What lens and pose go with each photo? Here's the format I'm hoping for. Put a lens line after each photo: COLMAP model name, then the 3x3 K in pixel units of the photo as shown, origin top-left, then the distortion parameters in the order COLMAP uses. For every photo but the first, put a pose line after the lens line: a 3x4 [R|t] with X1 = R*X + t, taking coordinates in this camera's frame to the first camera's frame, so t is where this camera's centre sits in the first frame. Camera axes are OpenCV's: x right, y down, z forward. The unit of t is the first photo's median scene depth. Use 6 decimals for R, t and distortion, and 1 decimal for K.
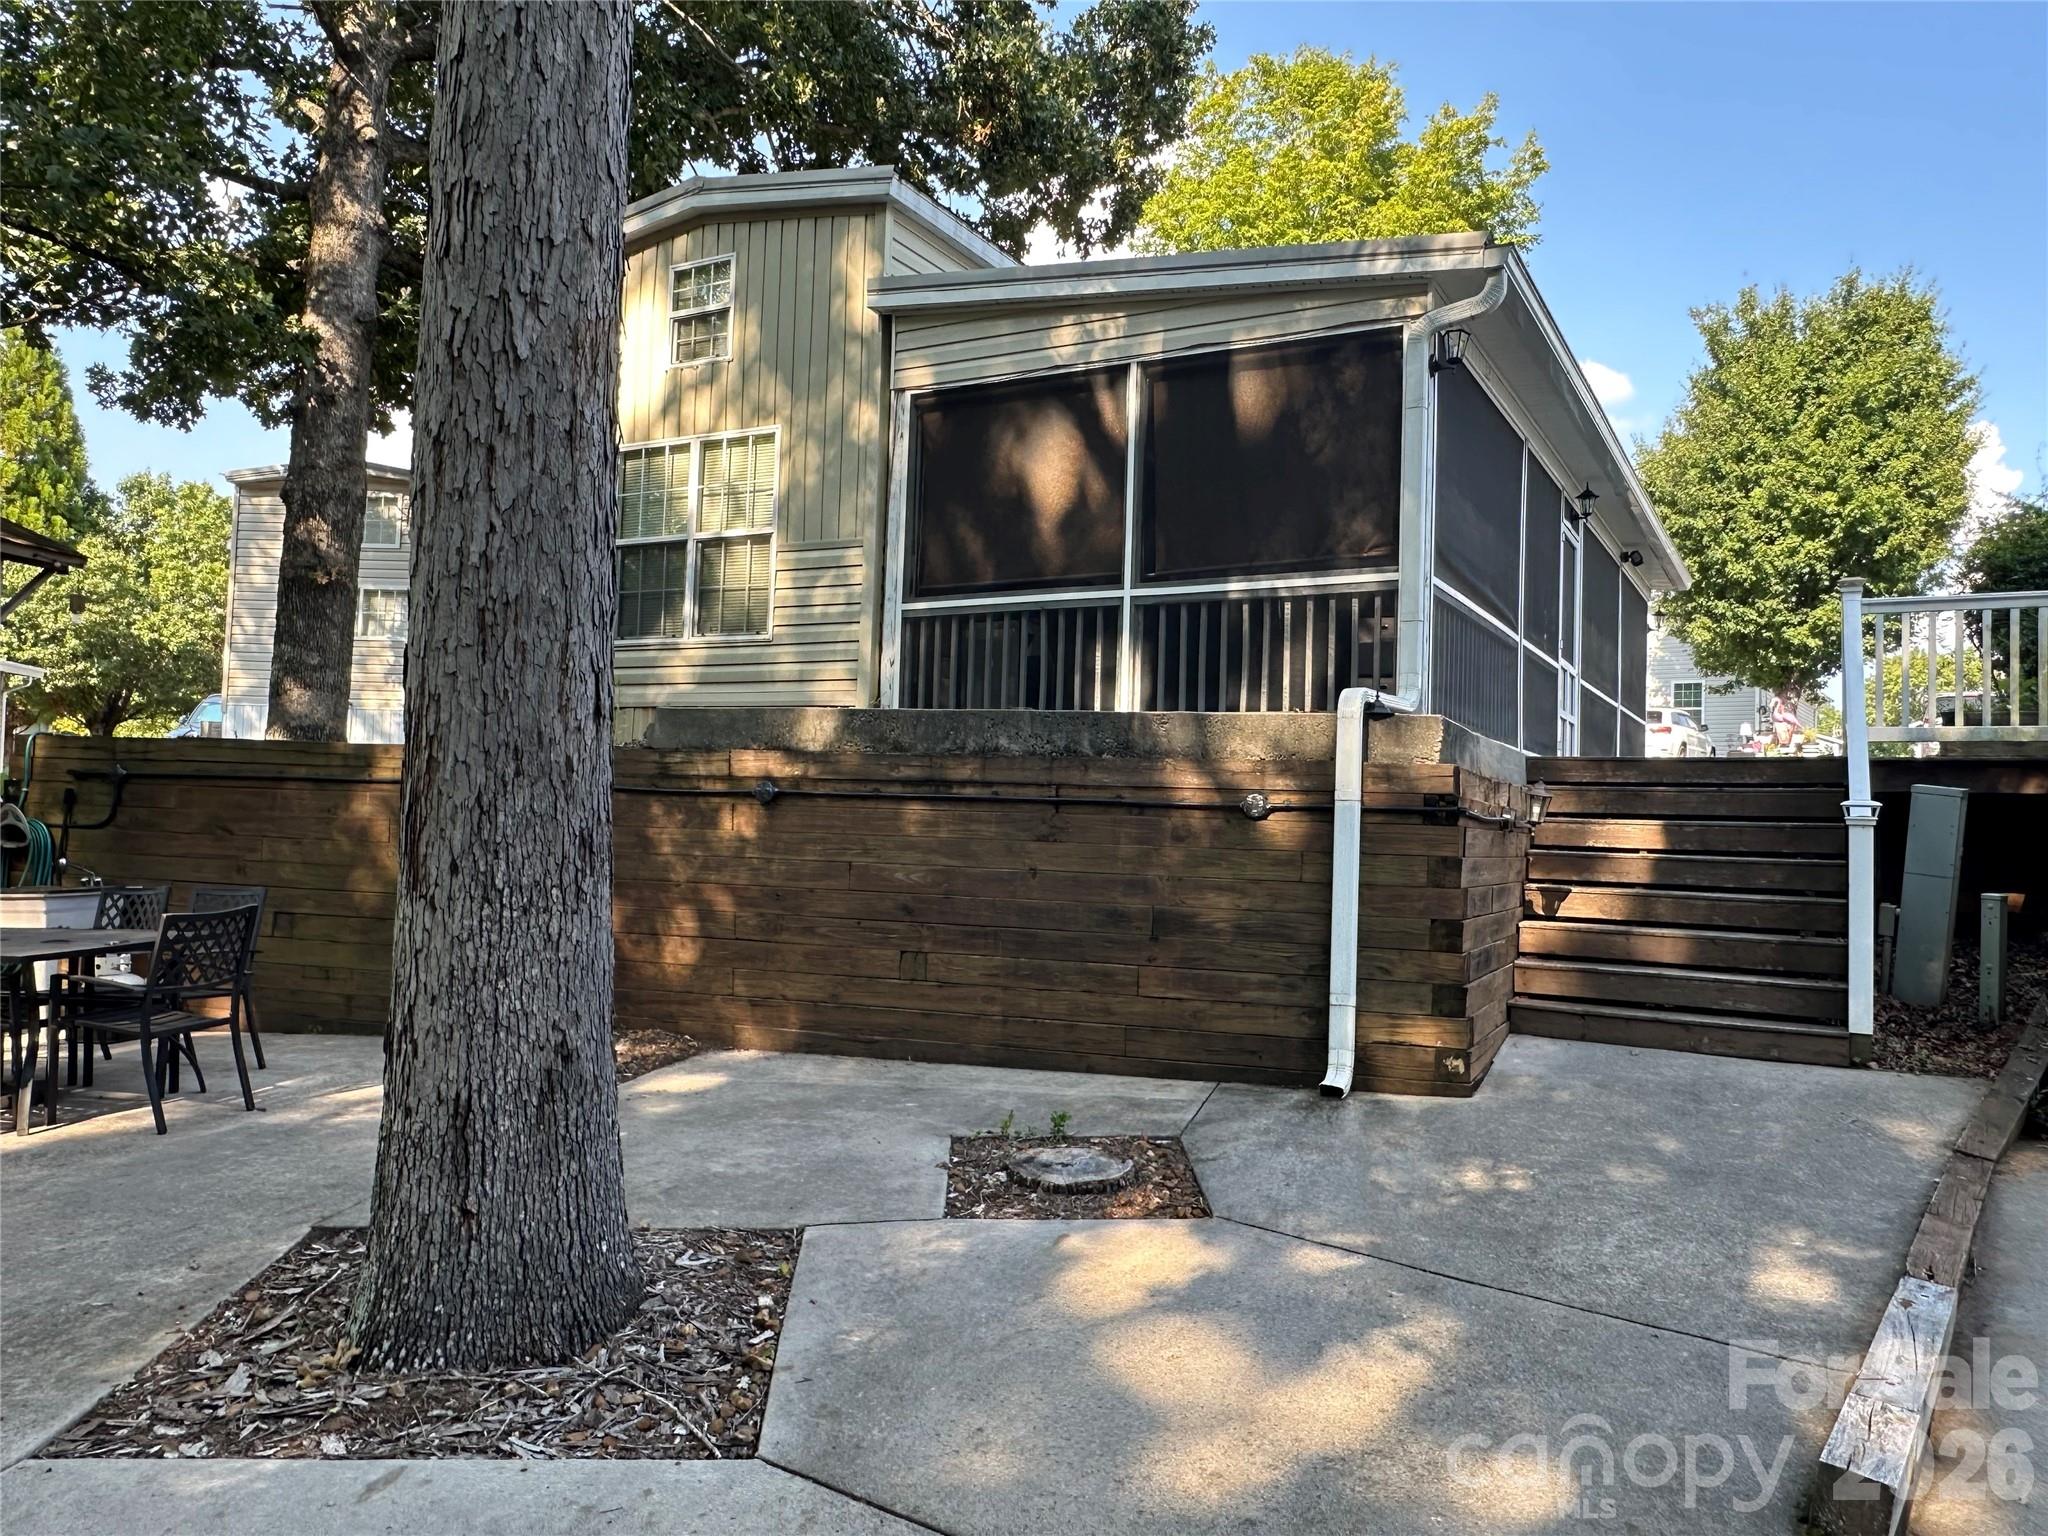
lens RADIAL K [[1424.3, 0, 1026.2], [0, 1424.3, 759.5], [0, 0, 1]] dist [-0.009686, 0.008887]
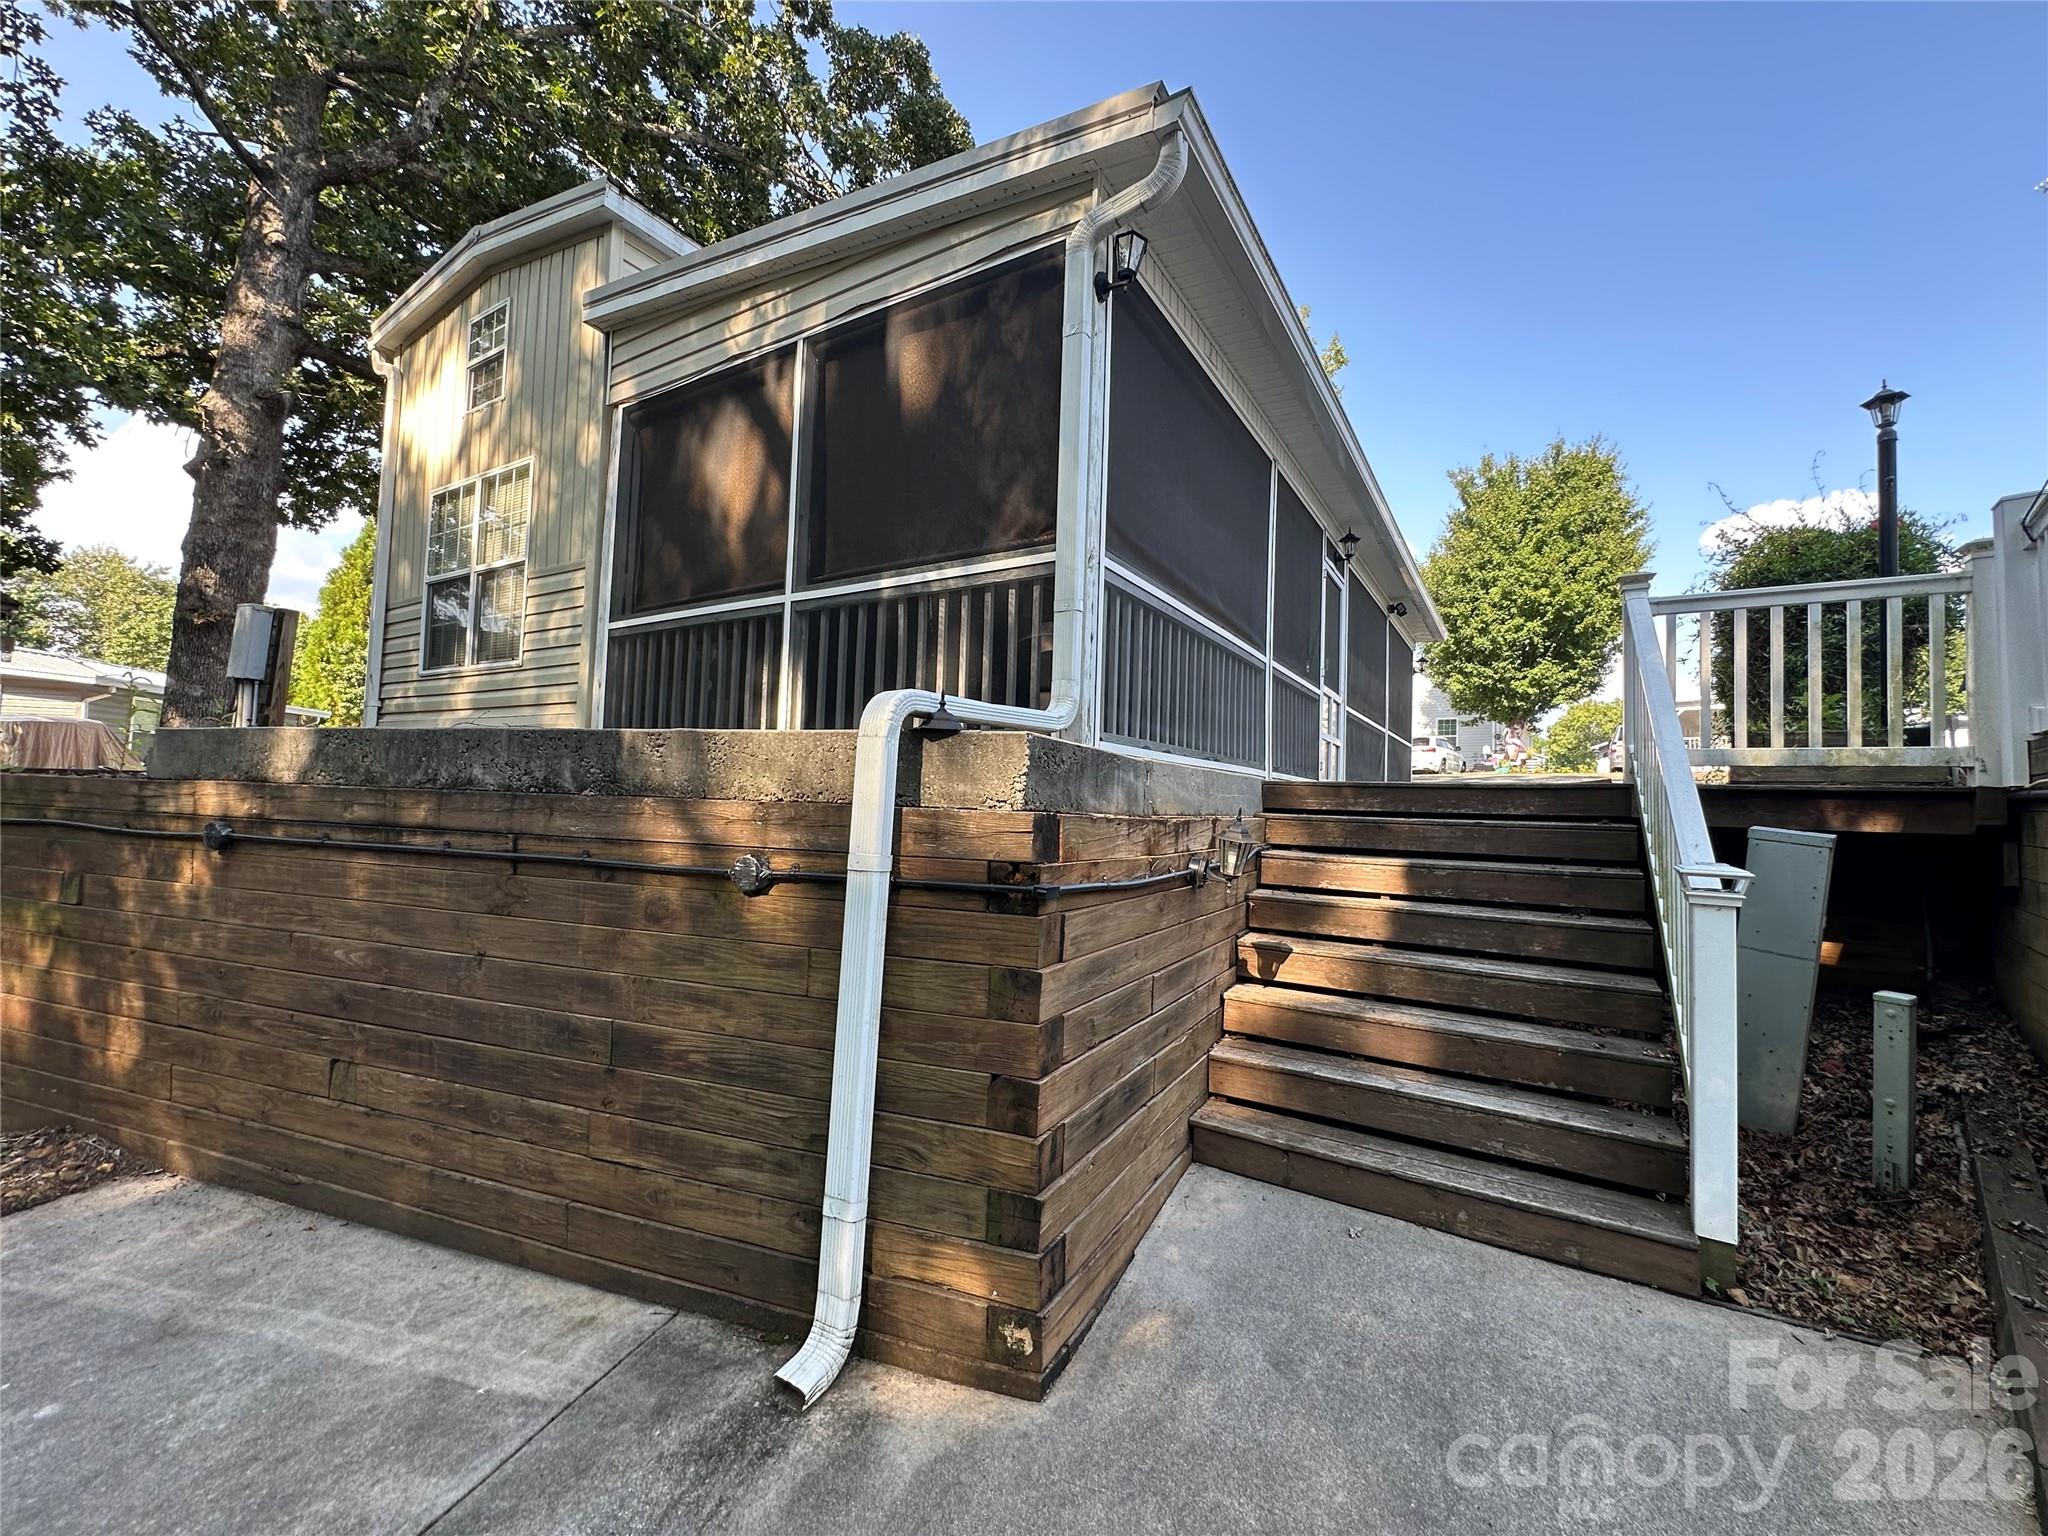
lens RADIAL K [[818.8, 0, 1026.3], [0, 818.8, 766.9], [0, 0, 1]] dist [-0.008349, 0.001772]
pose [[0.999156, -0.001548, -0.041036, 0.175974], [0.001518, 0.999999, -0.000770, -0.008917], [0.041037, 0.000707, 0.999157, 0.369410]]
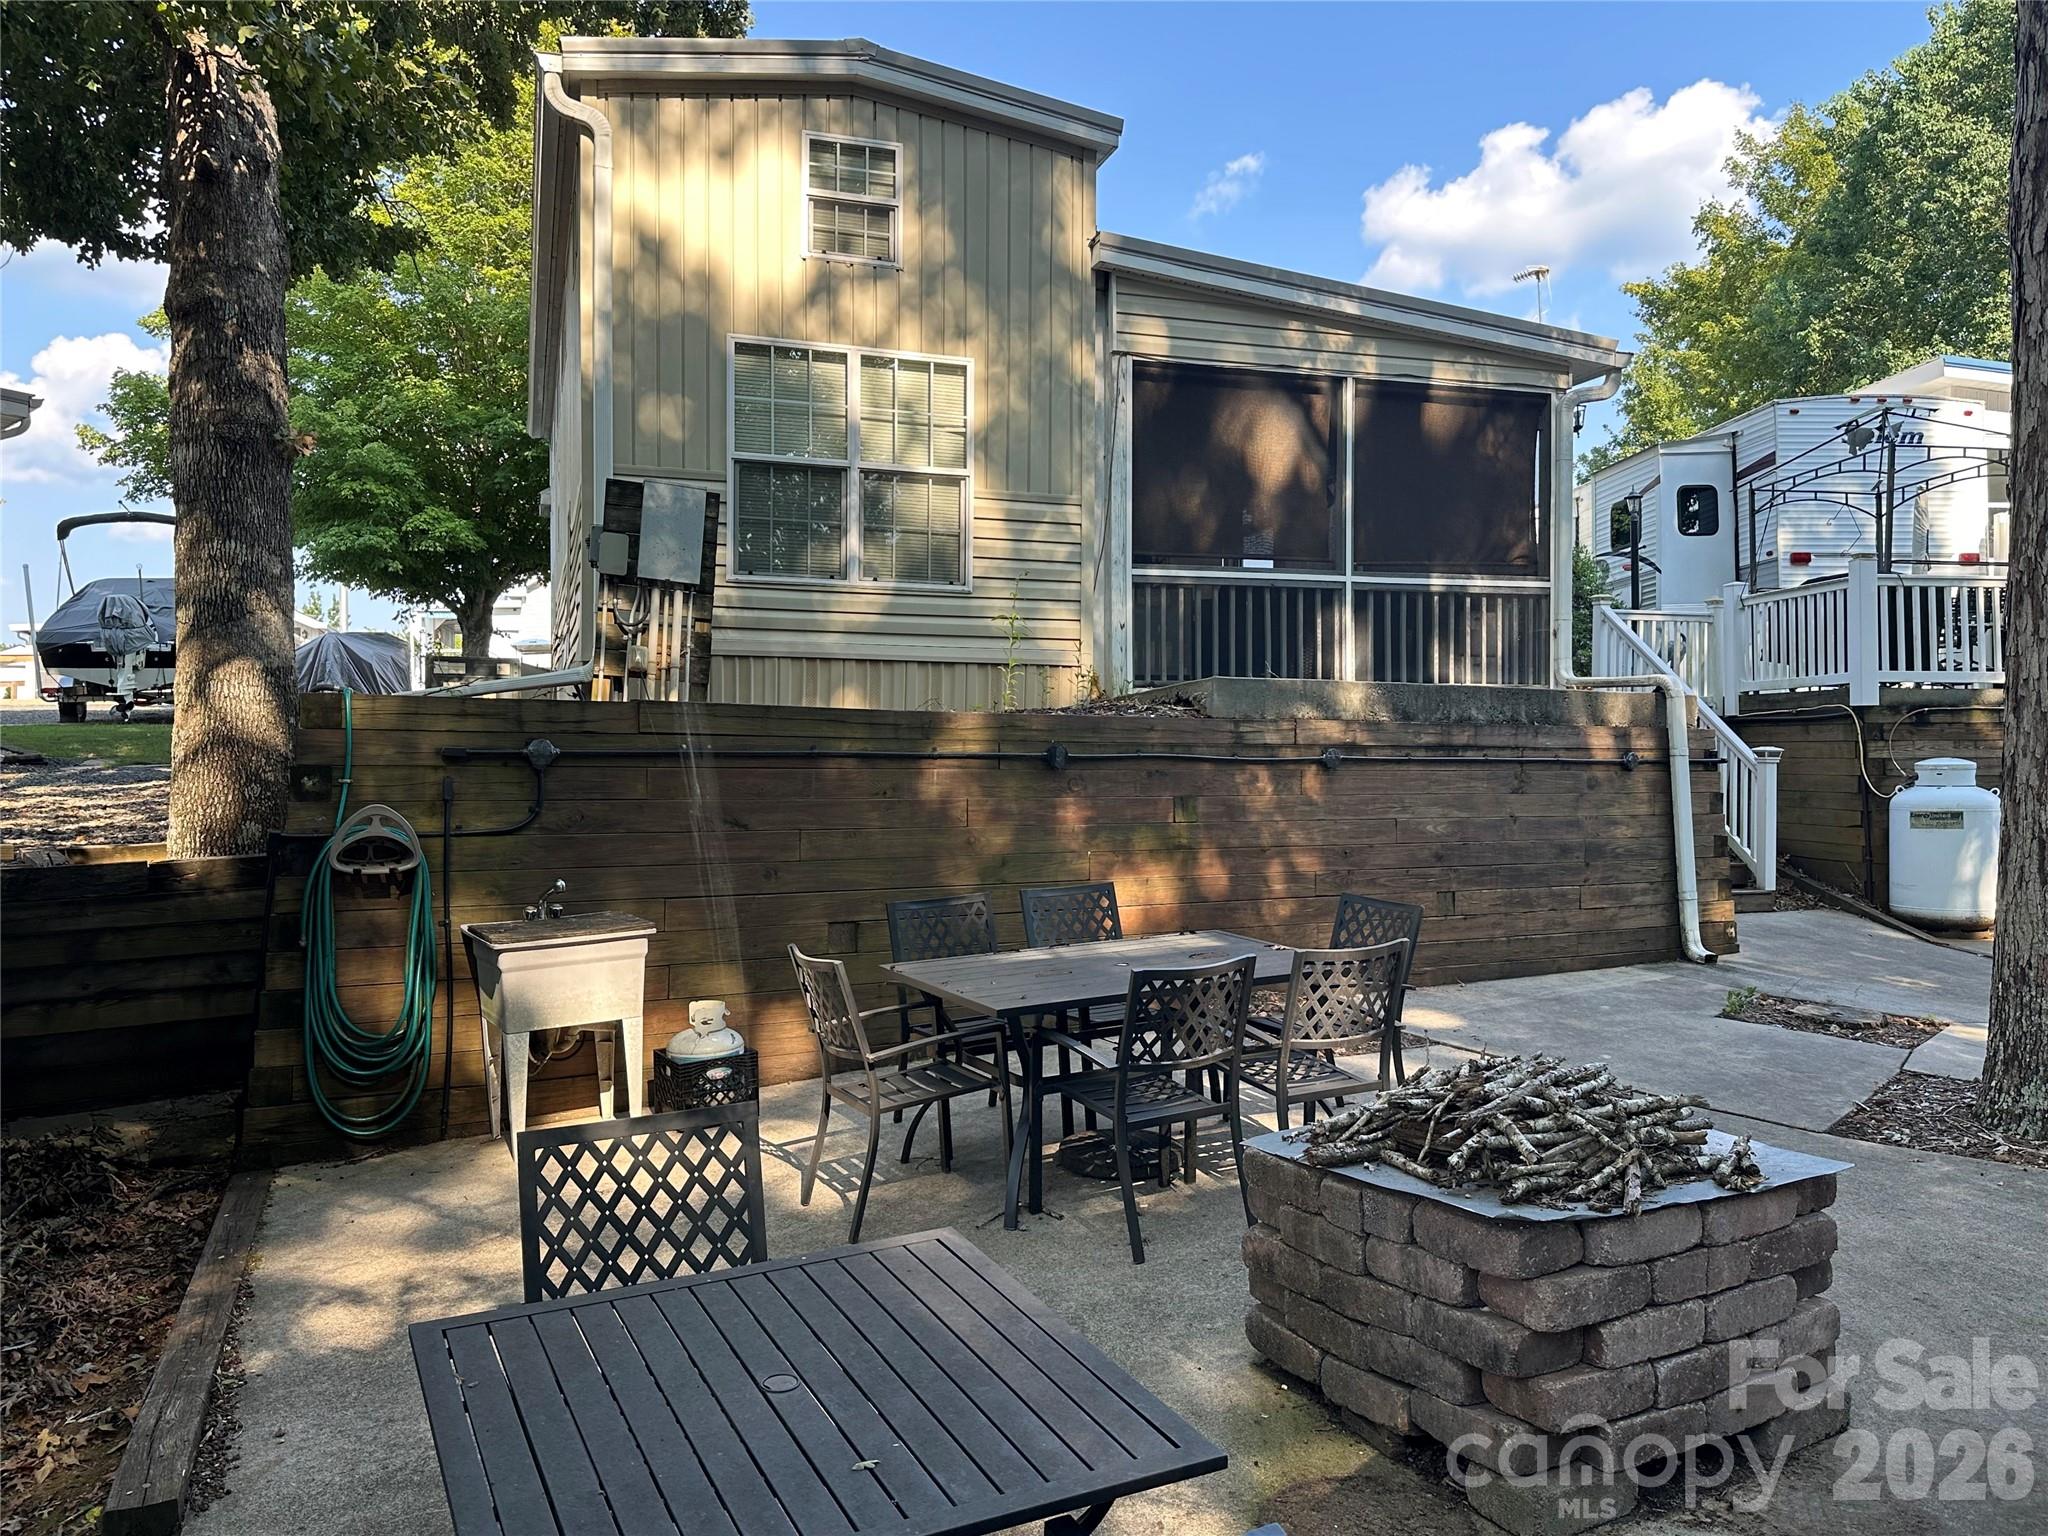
lens RADIAL K [[1535.9, 0, 1024.9], [0, 1535.9, 762.4], [0, 0, 1]] dist [0.104127, 0.000377]
pose [[0.684519, -0.027761, 0.728466, -0.767106], [-0.012027, 0.998709, 0.049361, -0.018956], [-0.728896, -0.042550, 0.683301, 0.236491]]
